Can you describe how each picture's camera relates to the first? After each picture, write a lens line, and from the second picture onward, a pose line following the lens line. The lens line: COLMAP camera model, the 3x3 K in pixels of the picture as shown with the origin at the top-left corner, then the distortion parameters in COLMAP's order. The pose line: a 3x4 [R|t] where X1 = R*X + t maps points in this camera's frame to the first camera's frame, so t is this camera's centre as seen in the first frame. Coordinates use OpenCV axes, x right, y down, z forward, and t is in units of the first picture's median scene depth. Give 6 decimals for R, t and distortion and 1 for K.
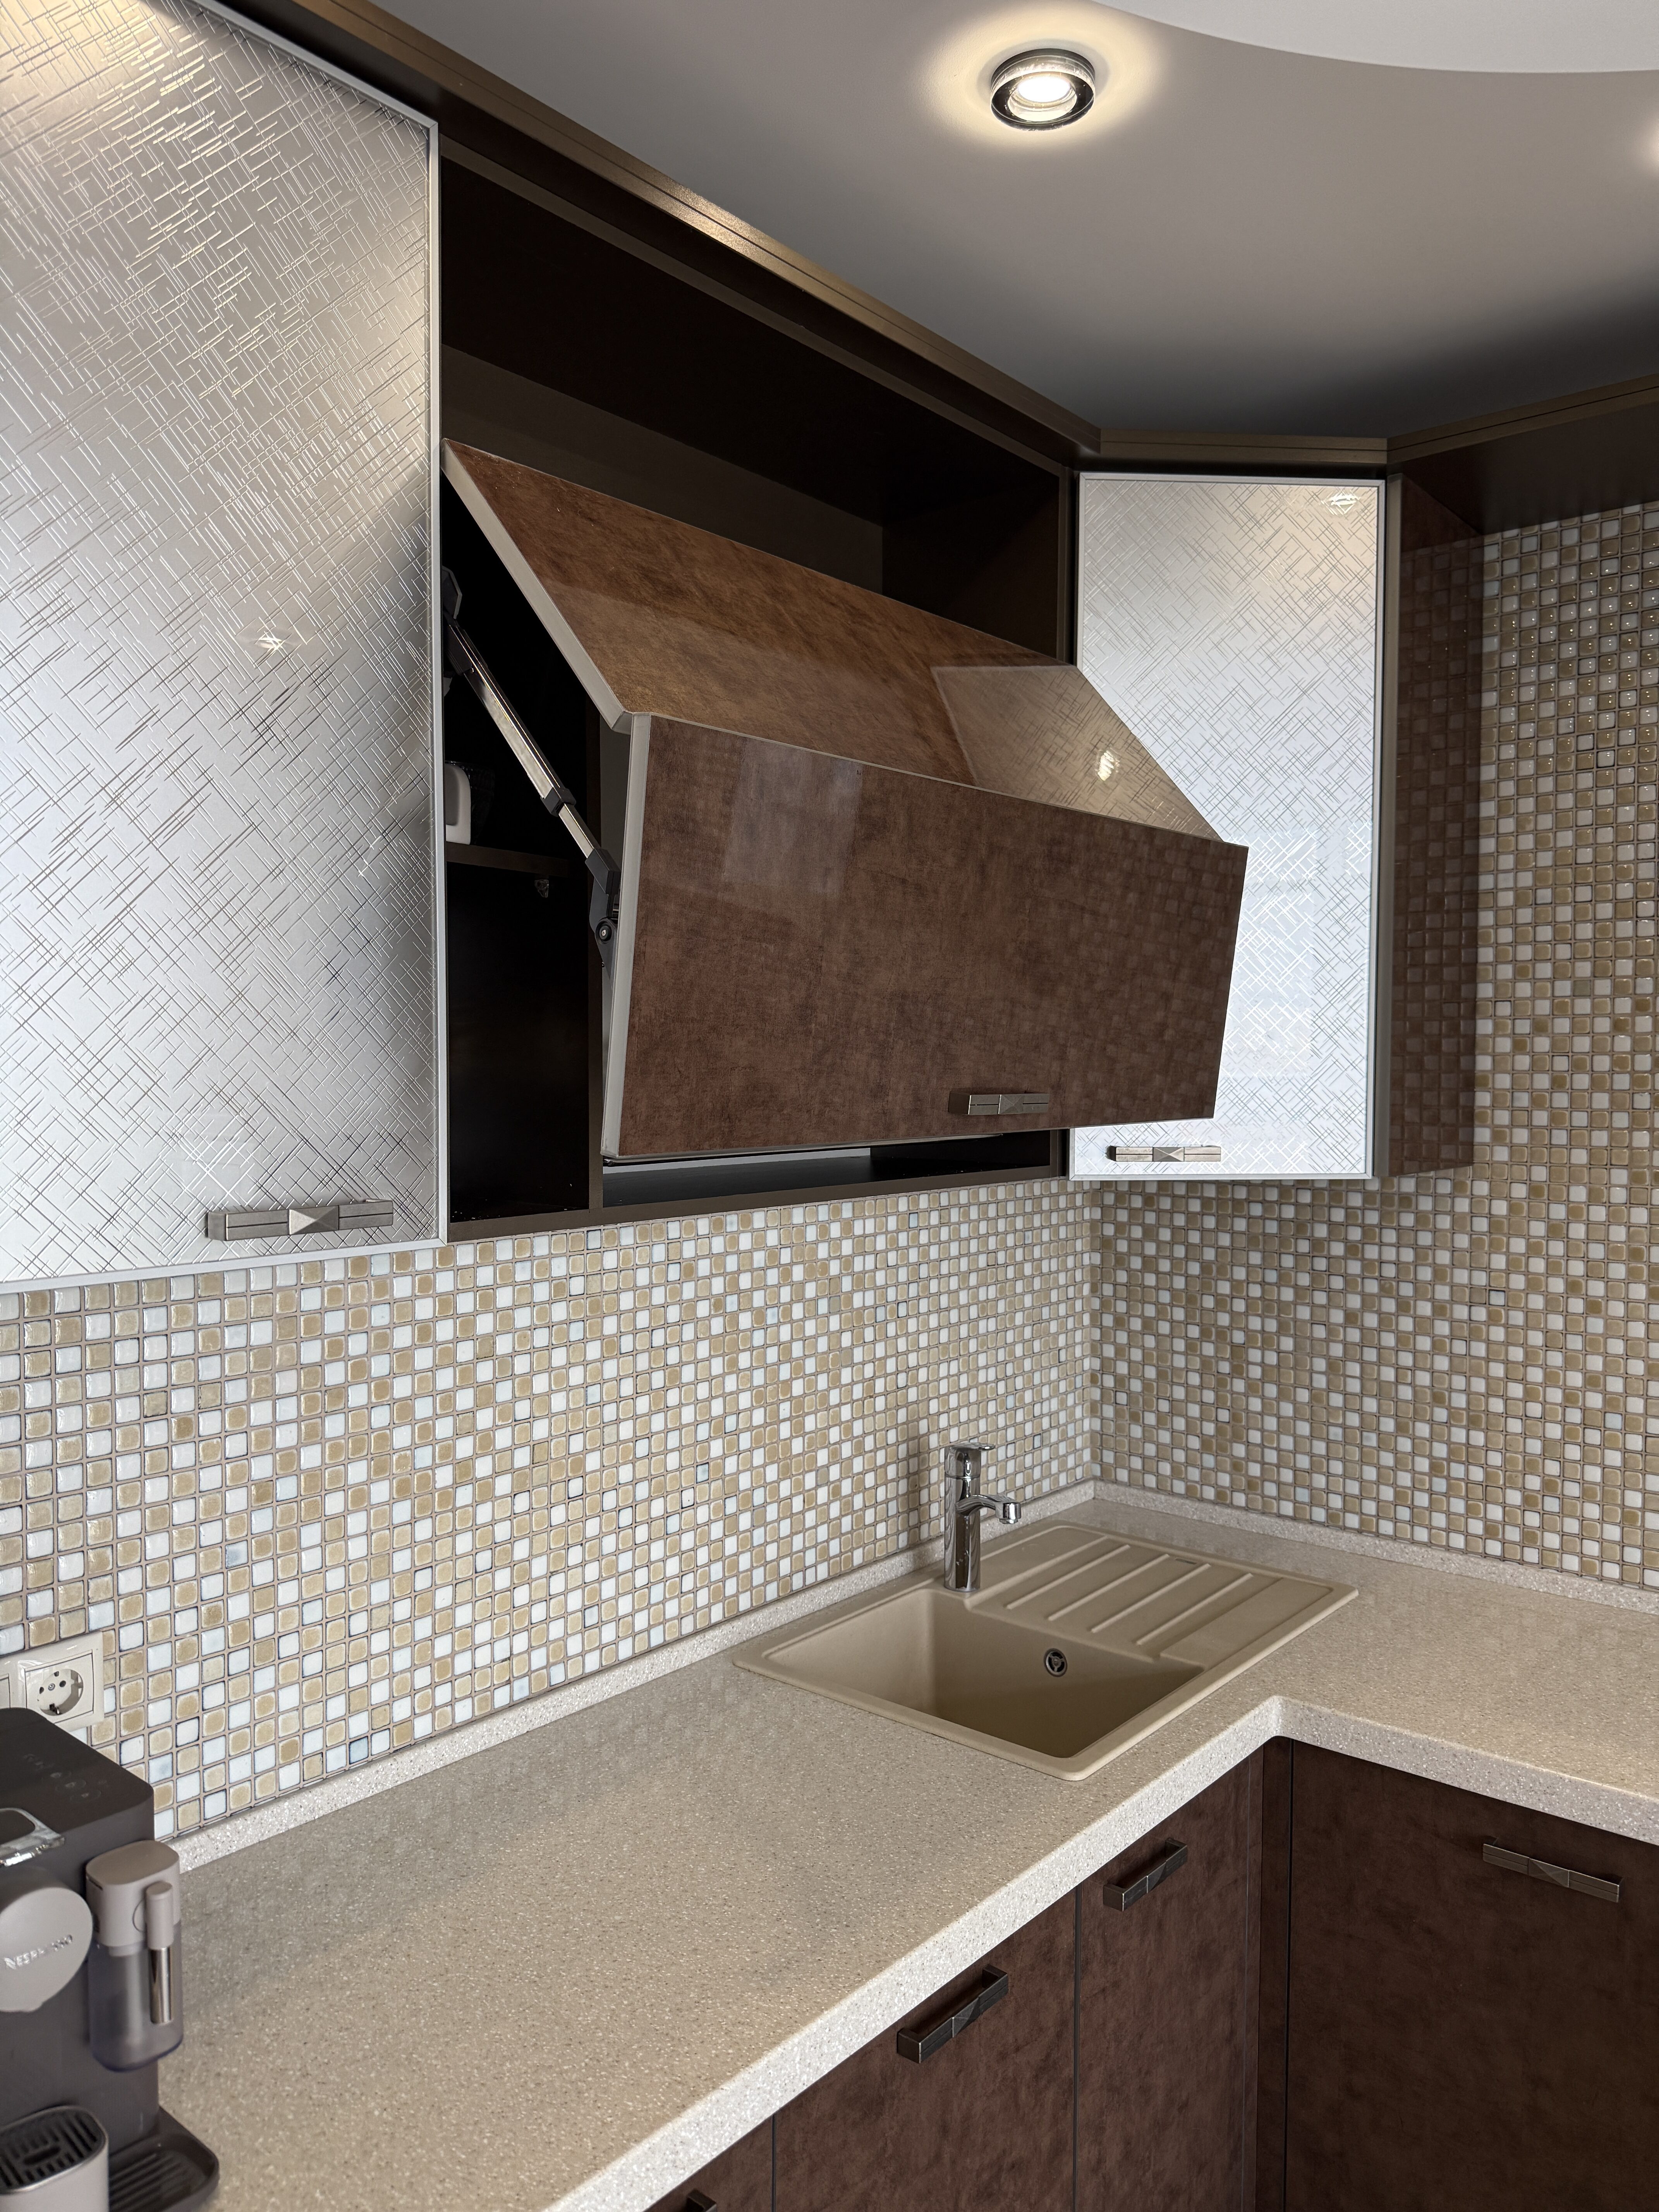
lens RADIAL K [[1566.2, 0, 827.1], [0, 1566.2, 1119.4], [0, 0, 1]] dist [-0.012051, 0.001683]
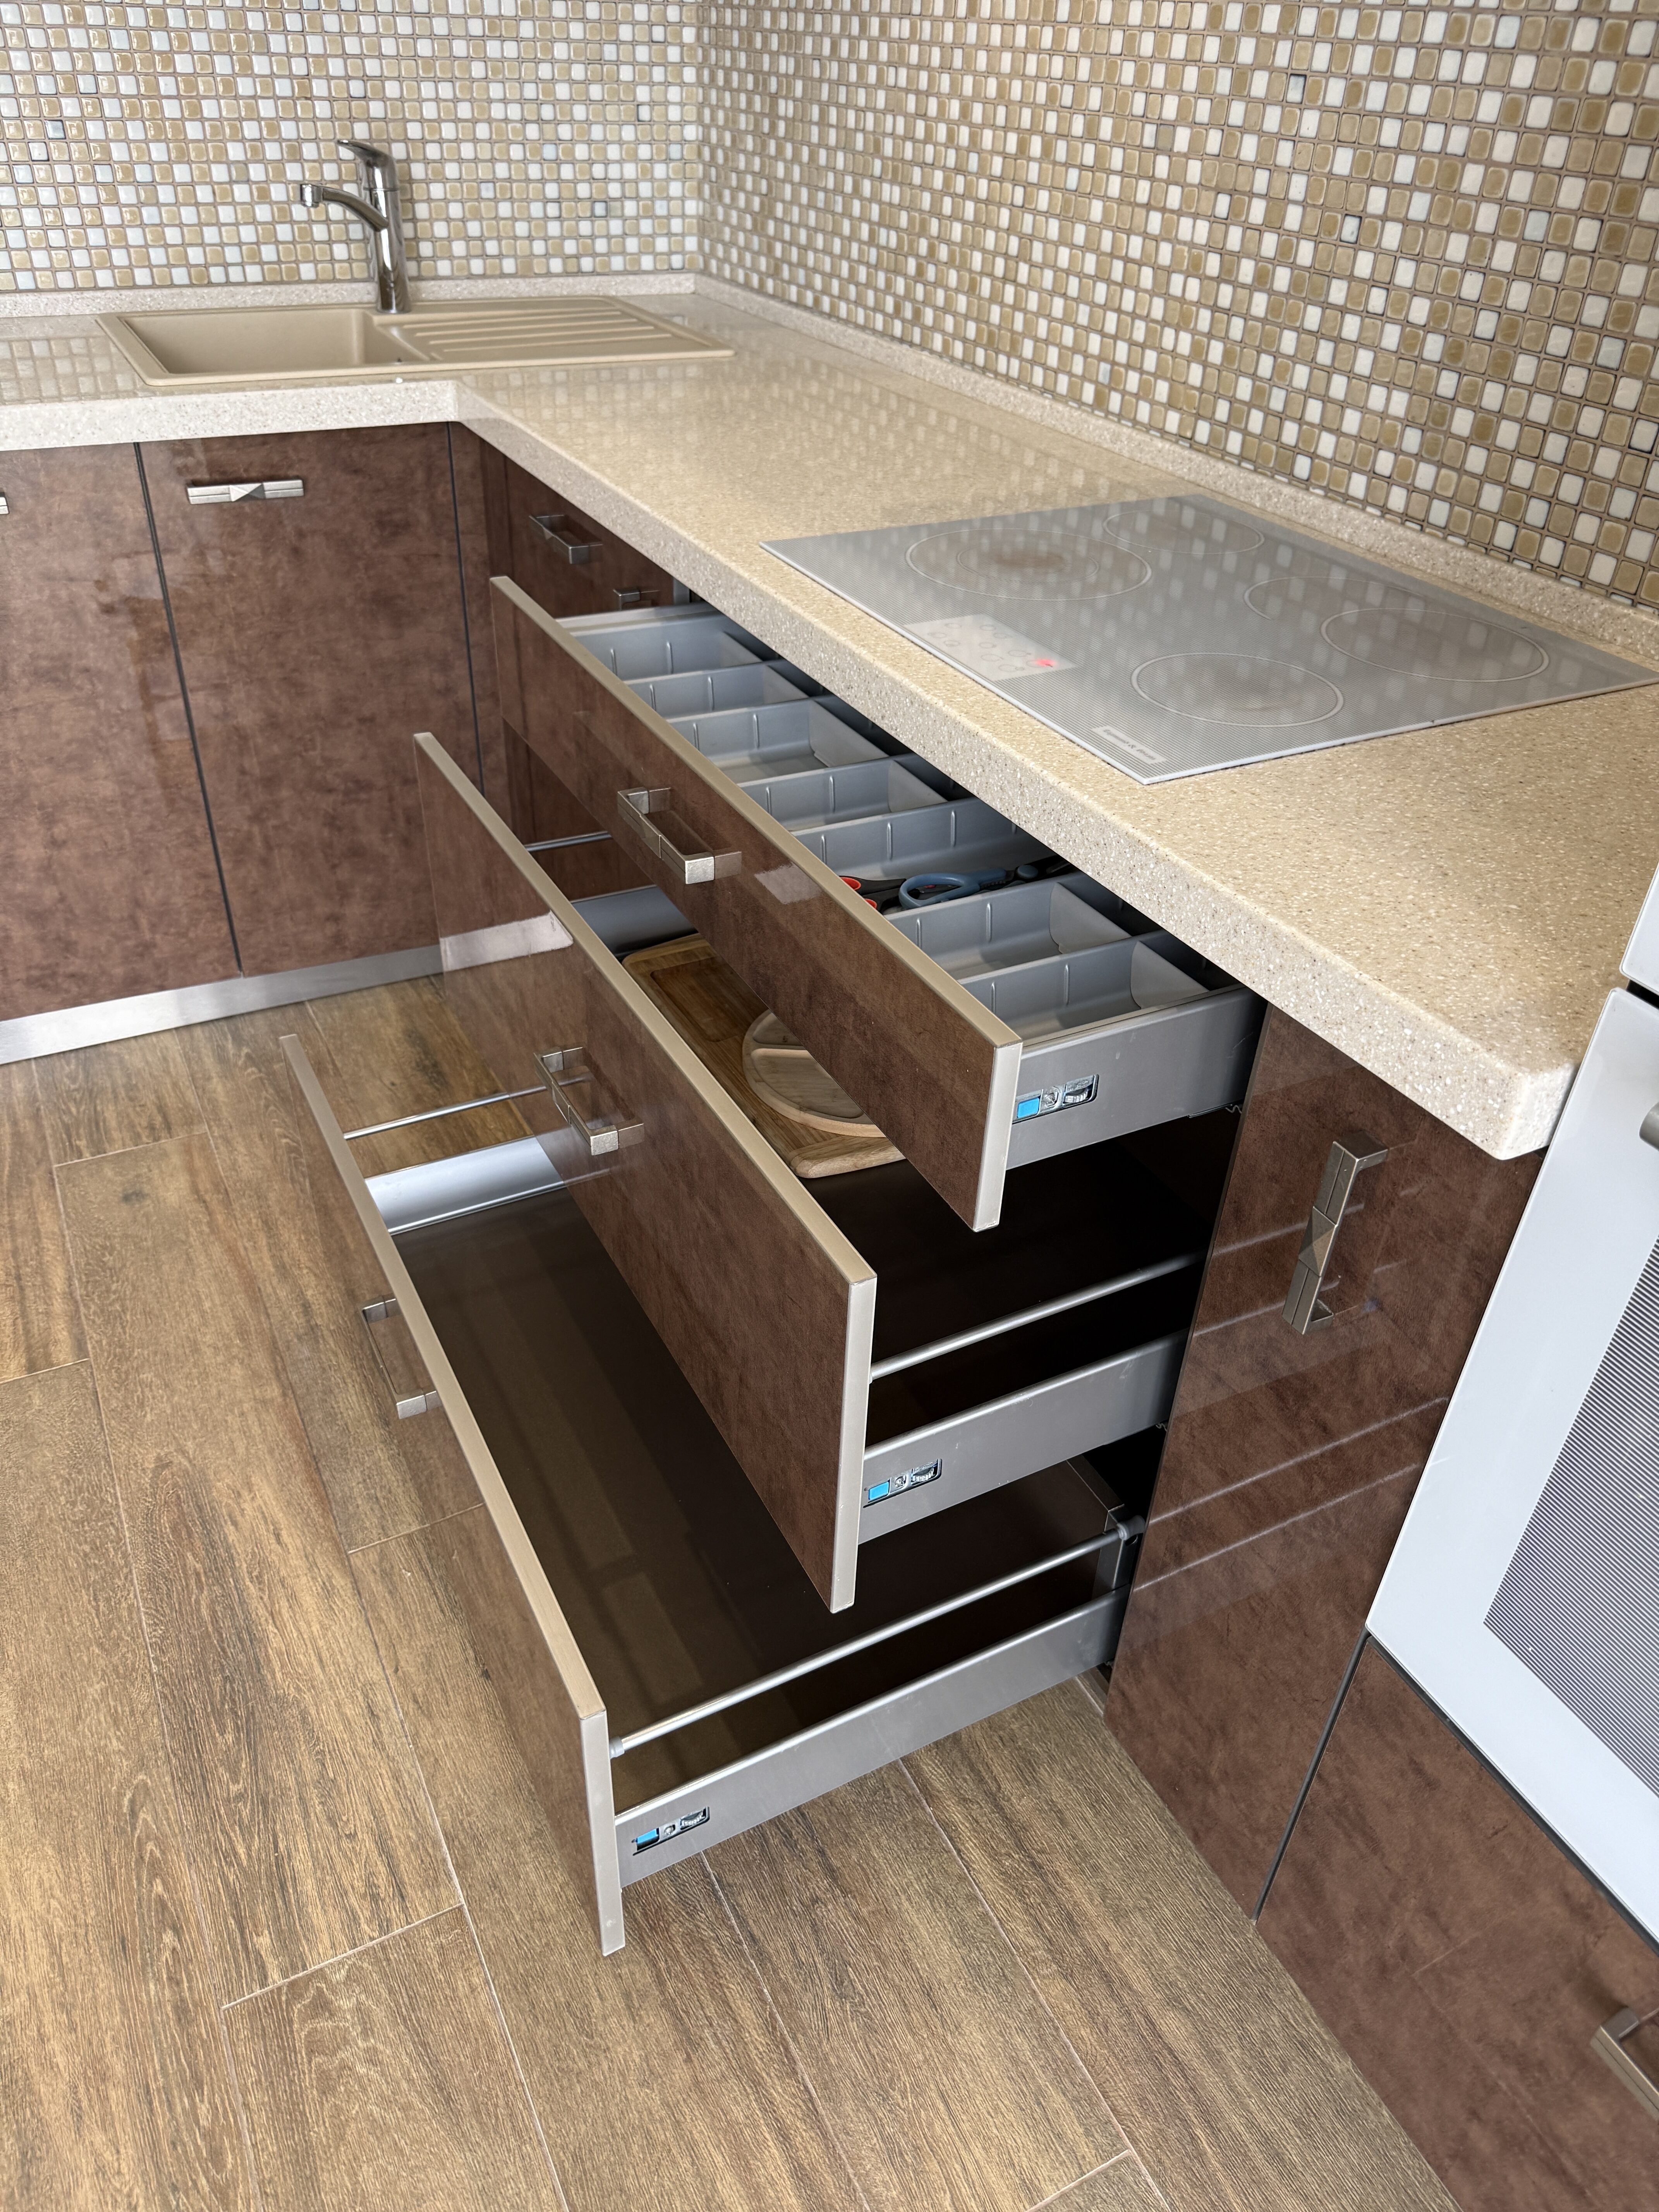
lens RADIAL K [[1566.2, 0, 817.6], [0, 1566.2, 1116.3], [0, 0, 1]] dist [-0.012051, 0.001683]
pose [[0.921499, 0.245428, -0.301005, 0.783456], [-0.042360, 0.833916, 0.550263, 0.155224], [0.386063, -0.494316, 0.778850, 0.015653]]
